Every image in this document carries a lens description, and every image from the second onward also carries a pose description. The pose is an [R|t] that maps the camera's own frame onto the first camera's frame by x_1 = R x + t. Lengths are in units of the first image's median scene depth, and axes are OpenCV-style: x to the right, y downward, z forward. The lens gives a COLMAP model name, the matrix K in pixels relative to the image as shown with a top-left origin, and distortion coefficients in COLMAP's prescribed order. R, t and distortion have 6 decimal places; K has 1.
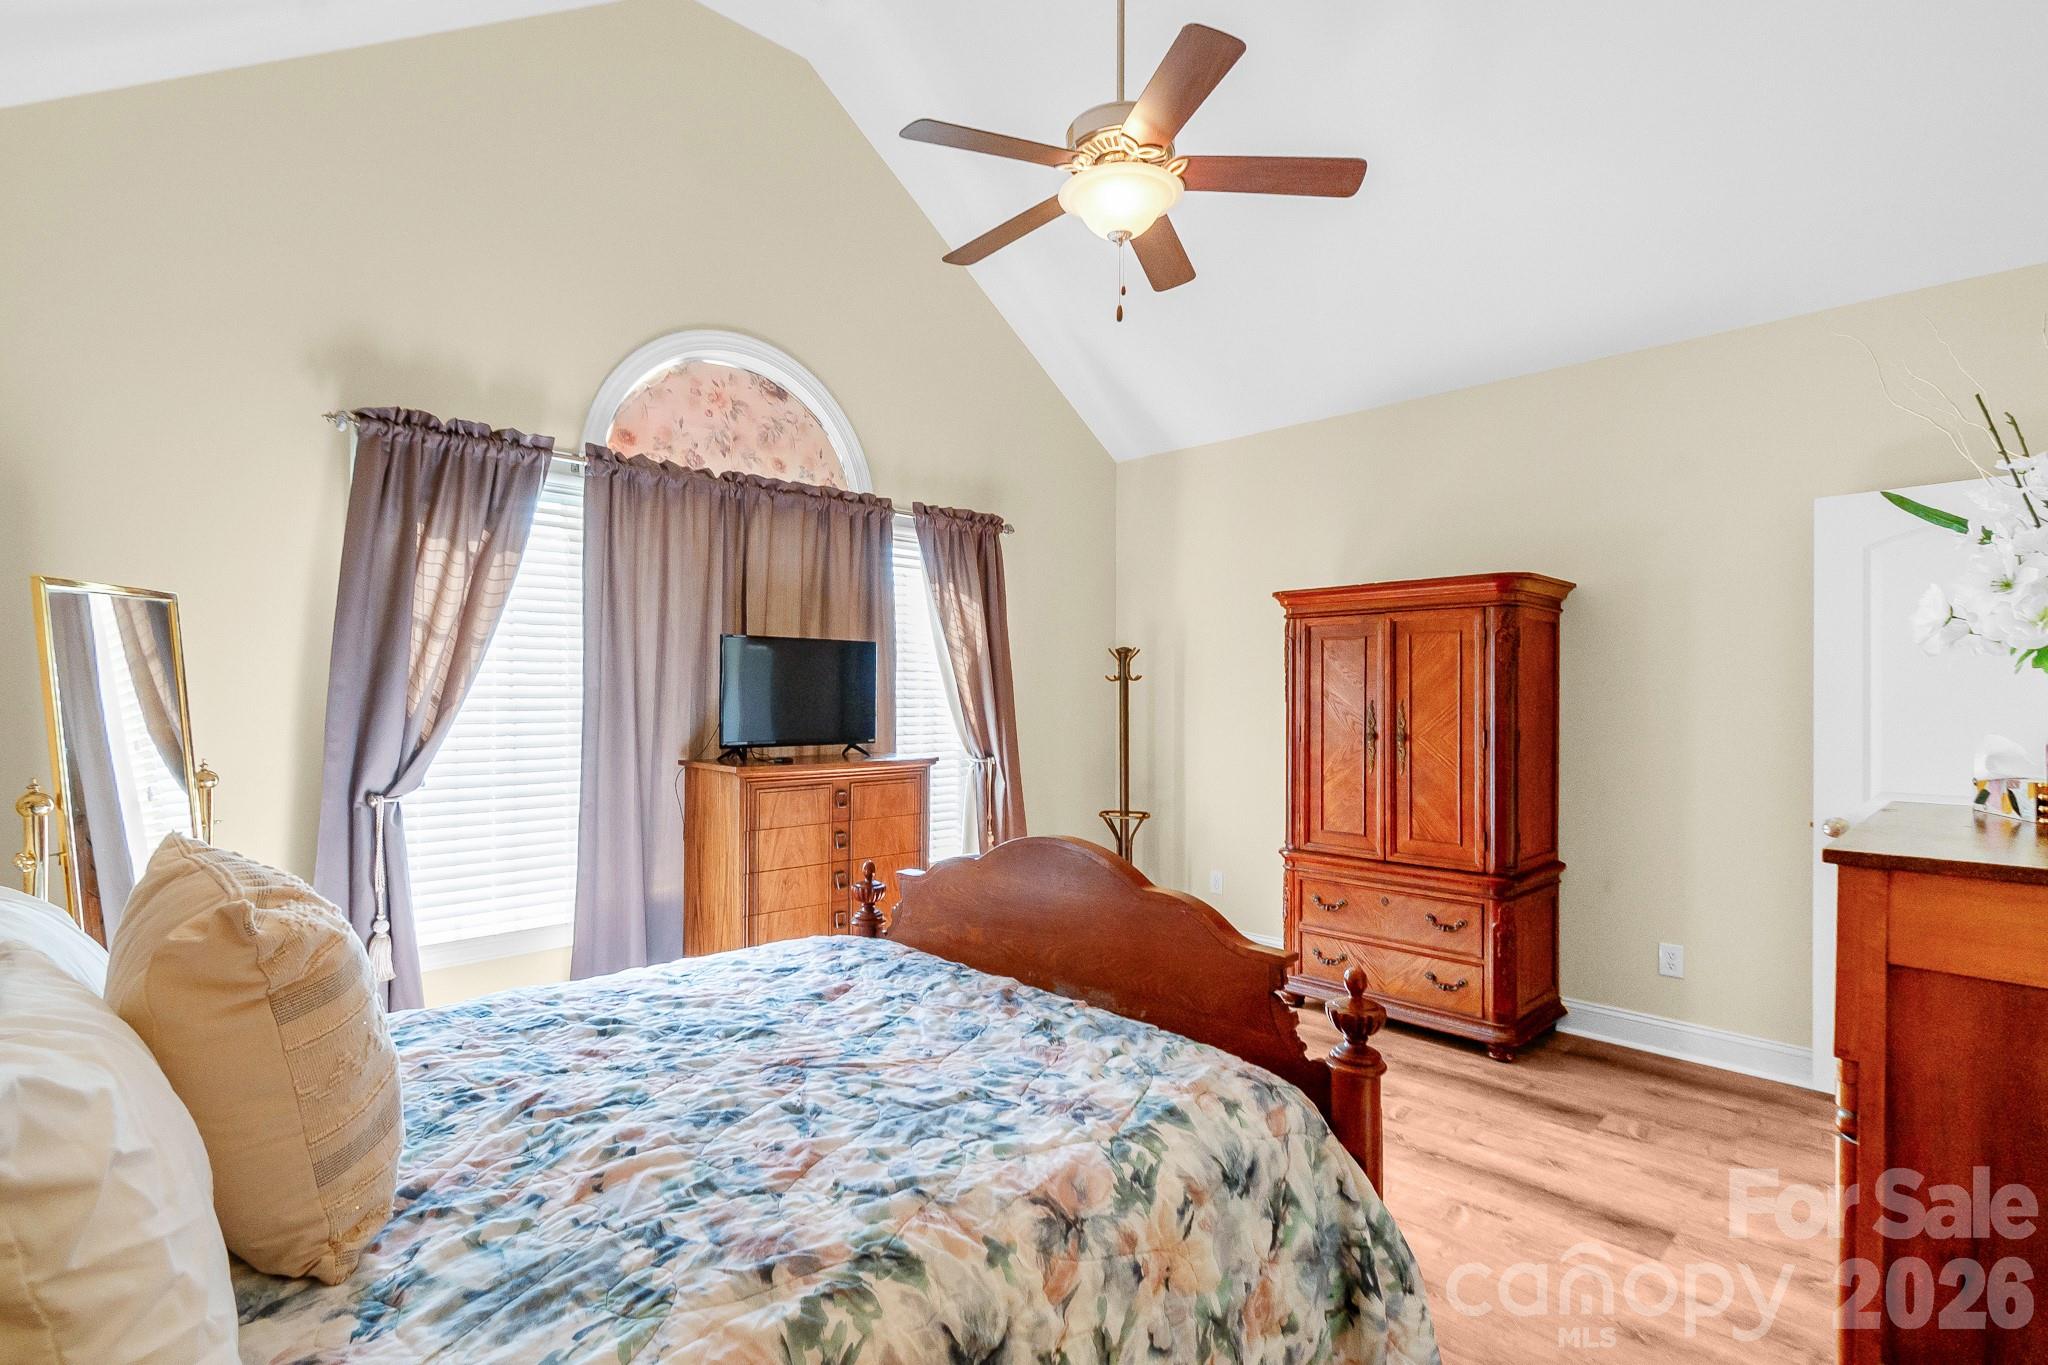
lens RADIAL K [[920.4, 0, 1030.2], [0, 920.4, 682.3], [0, 0, 1]] dist [0.003167, -0.000631]
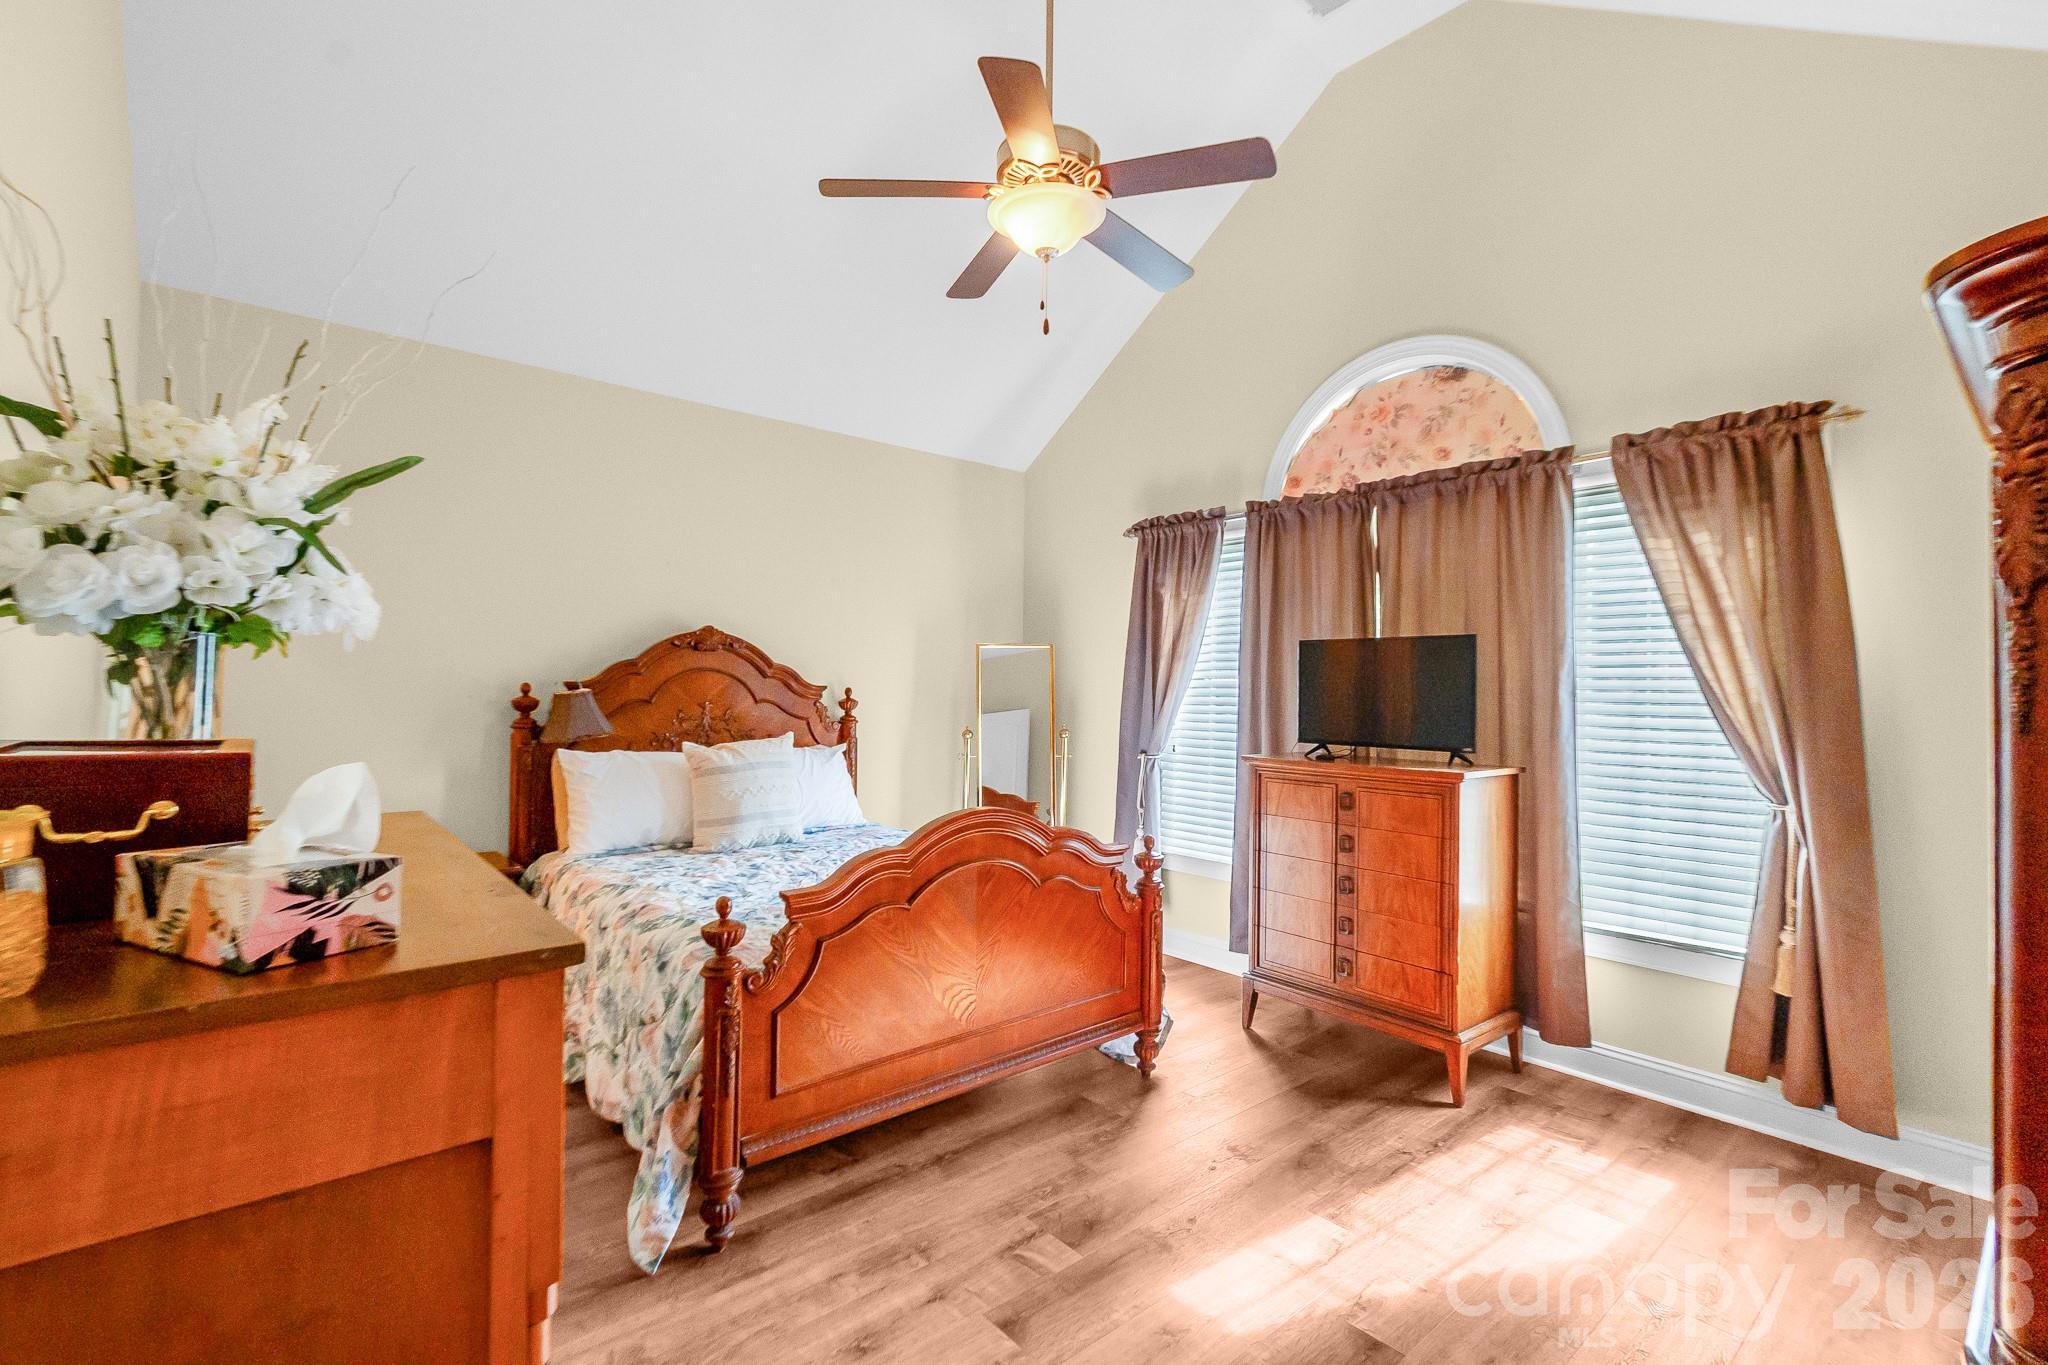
lens RADIAL K [[920.4, 0, 1030.2], [0, 920.4, 682.3], [0, 0, 1]] dist [0.003167, -0.000631]
pose [[-0.058316, -0.011121, -0.998236, 0.787926], [-0.003447, 0.999934, -0.010939, 0.011809], [0.998292, 0.002803, -0.058350, 0.720010]]
